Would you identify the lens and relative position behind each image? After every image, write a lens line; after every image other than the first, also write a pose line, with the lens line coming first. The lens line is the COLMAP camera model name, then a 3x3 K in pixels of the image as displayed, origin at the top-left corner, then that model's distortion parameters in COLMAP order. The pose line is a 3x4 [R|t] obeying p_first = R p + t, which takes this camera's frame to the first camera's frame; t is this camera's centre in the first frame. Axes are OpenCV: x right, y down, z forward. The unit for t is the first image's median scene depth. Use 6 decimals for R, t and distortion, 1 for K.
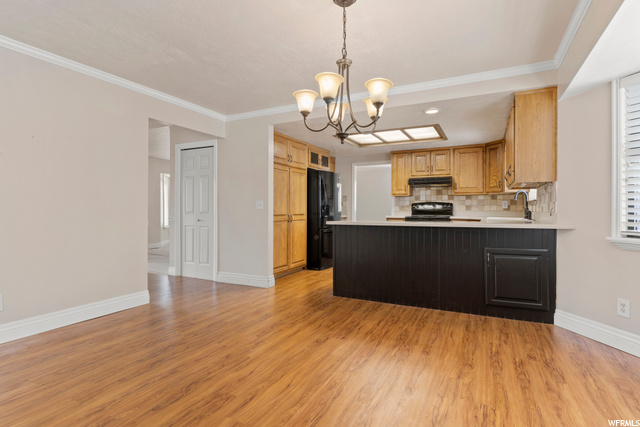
lens RADIAL K [[332.3, 0, 315.5], [0, 332.3, 210.3], [0, 0, 1]] dist [0.001297, 0.000848]
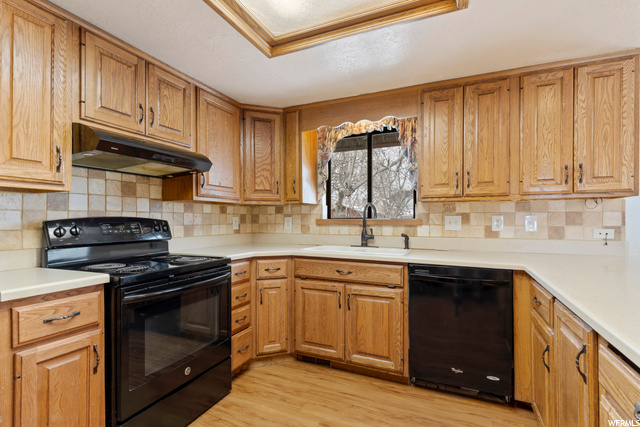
lens RADIAL K [[308.3, 0, 317.2], [0, 308.3, 219.5], [0, 0, 1]] dist [0.004296, -0.001691]
pose [[-0.061150, 0.000281, 0.998129, 0.066846], [0.004554, 0.999990, -0.000002, -0.044788], [-0.998118, 0.004545, -0.061151, 1.754572]]
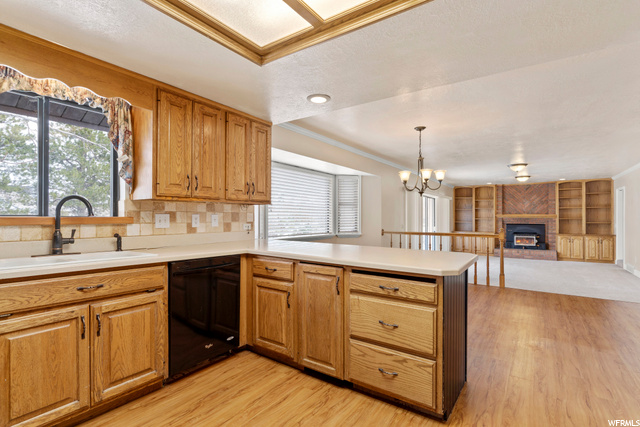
lens RADIAL K [[313.3, 0, 317.8], [0, 313.3, 215.6], [0, 0, 1]] dist [0.000304, -0.000098]
pose [[-0.991424, -0.003620, 0.130632, 0.332815], [-0.003768, 0.999993, -0.000881, -0.049815], [-0.130628, -0.001366, -0.991430, 2.165626]]
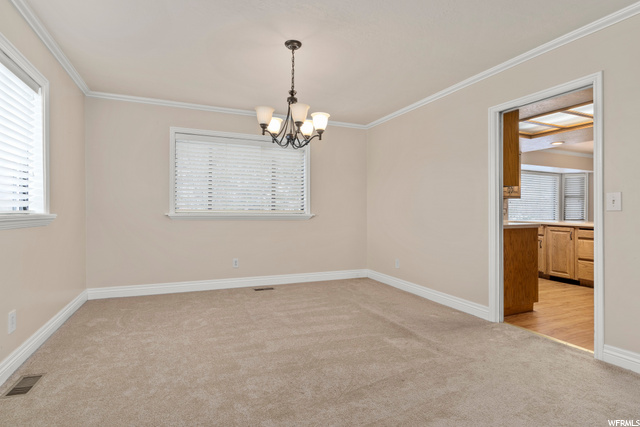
lens RADIAL K [[332.3, 0, 317.9], [0, 332.3, 212.3], [0, 0, 1]] dist [0.001297, 0.000848]
pose [[-0.775538, -0.005034, 0.631280, 0.314540], [-0.002855, 0.999986, 0.004467, -0.011490], [-0.631294, 0.001662, -0.775542, 3.432890]]
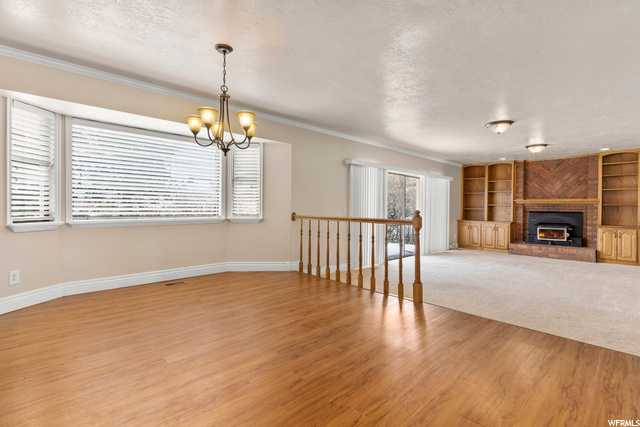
lens RADIAL K [[308.3, 0, 319.5], [0, 308.3, 210.6], [0, 0, 1]] dist [0.004296, -0.001691]
pose [[-0.948133, -0.015188, 0.317510, -0.484478], [-0.010279, 0.999800, 0.017132, -0.000659], [-0.317707, 0.012980, -0.948100, 1.459414]]
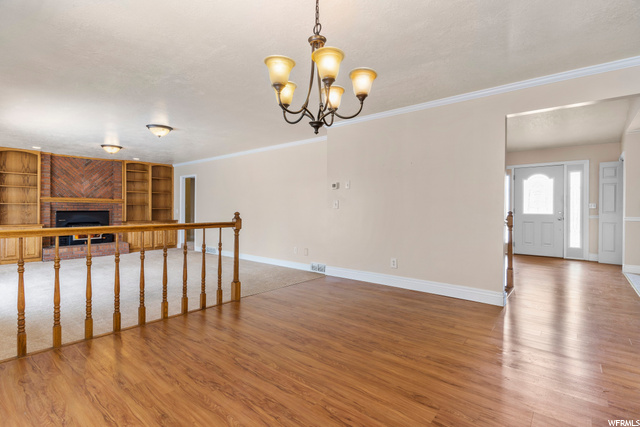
lens RADIAL K [[308.3, 0, 319.4], [0, 308.3, 211.4], [0, 0, 1]] dist [0.004296, -0.001691]
pose [[-0.213883, 0.006352, -0.976839, 0.614413], [-0.008416, 0.999930, 0.008345, -0.000931], [0.976823, 0.010006, -0.213814, 0.831080]]
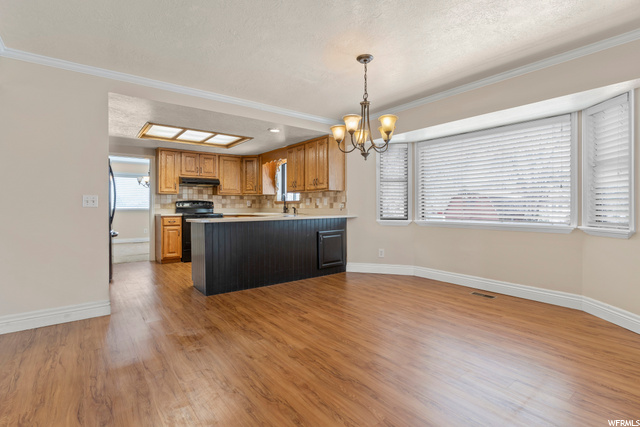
lens RADIAL K [[308.3, 0, 317.0], [0, 308.3, 208.9], [0, 0, 1]] dist [0.004296, -0.001691]
pose [[0.429833, -0.007529, 0.902877, -0.839834], [0.005474, 0.999969, 0.005732, -0.001008], [-0.902892, 0.002478, 0.429861, 0.437666]]
